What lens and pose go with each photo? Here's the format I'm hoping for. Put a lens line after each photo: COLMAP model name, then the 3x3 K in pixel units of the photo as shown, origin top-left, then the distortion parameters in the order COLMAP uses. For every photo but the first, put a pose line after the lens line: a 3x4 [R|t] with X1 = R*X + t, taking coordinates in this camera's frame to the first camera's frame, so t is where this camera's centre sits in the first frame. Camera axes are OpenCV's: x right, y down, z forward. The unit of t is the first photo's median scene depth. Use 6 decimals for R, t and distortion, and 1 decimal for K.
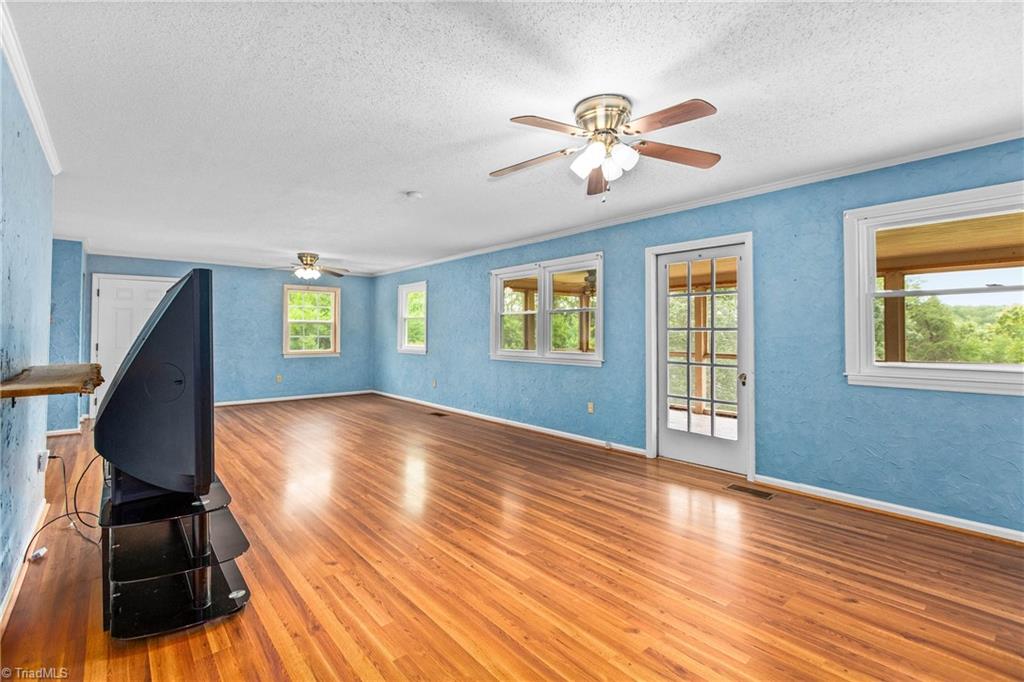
lens RADIAL K [[463.3, 0, 514.0], [0, 463.3, 335.4], [0, 0, 1]] dist [0.005817, -0.001794]
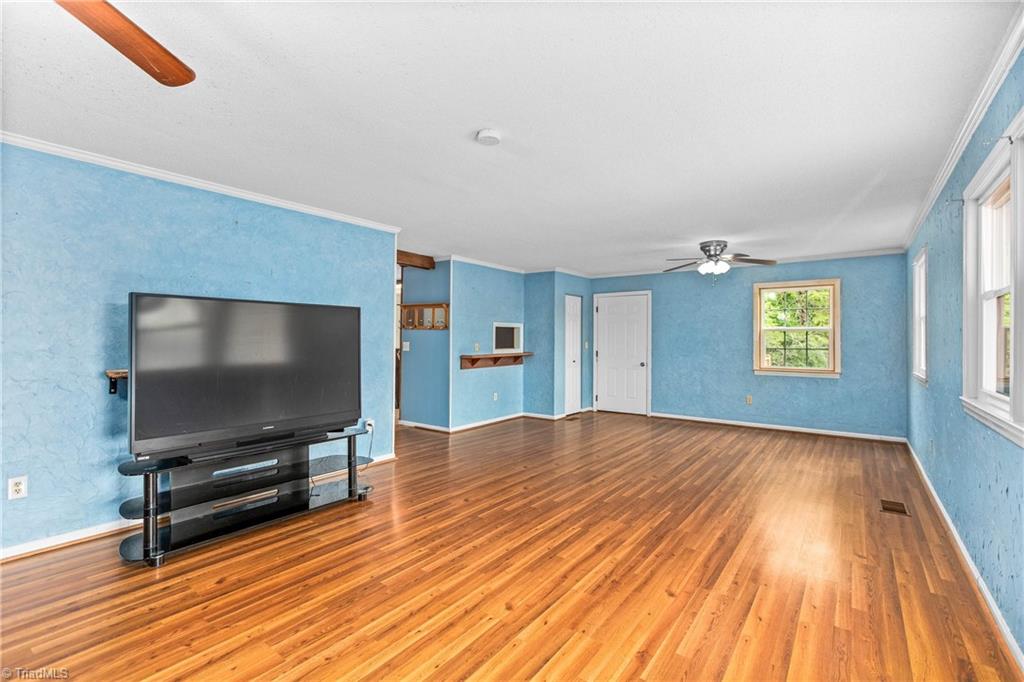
lens RADIAL K [[463.3, 0, 512.0], [0, 463.3, 338.1], [0, 0, 1]] dist [0.005817, -0.001794]
pose [[0.217442, -0.004588, -0.976062, 0.215283], [-0.011460, 0.999908, -0.007253, -0.004125], [0.976006, 0.012763, 0.217369, 0.433112]]
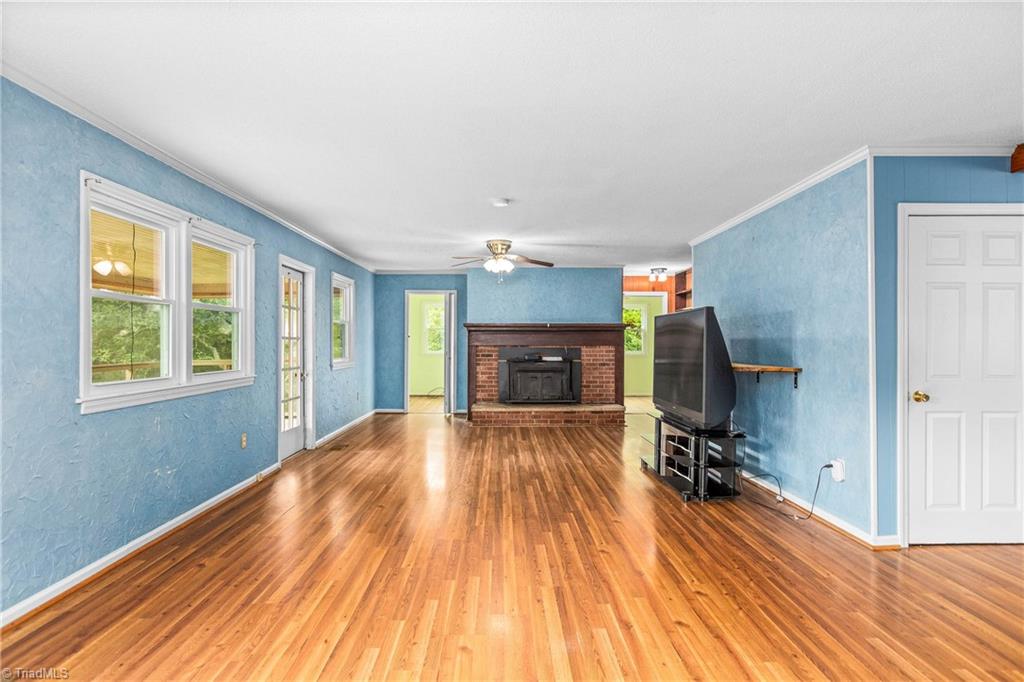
lens RADIAL K [[579.4, 0, 512.4], [0, 579.4, 340.5], [0, 0, 1]] dist [-0.000022, -0.000098]
pose [[-0.763398, -0.005087, 0.645909, -0.498995], [-0.000541, 0.999974, 0.007236, -0.008165], [-0.645928, 0.005175, -0.763380, 0.934456]]
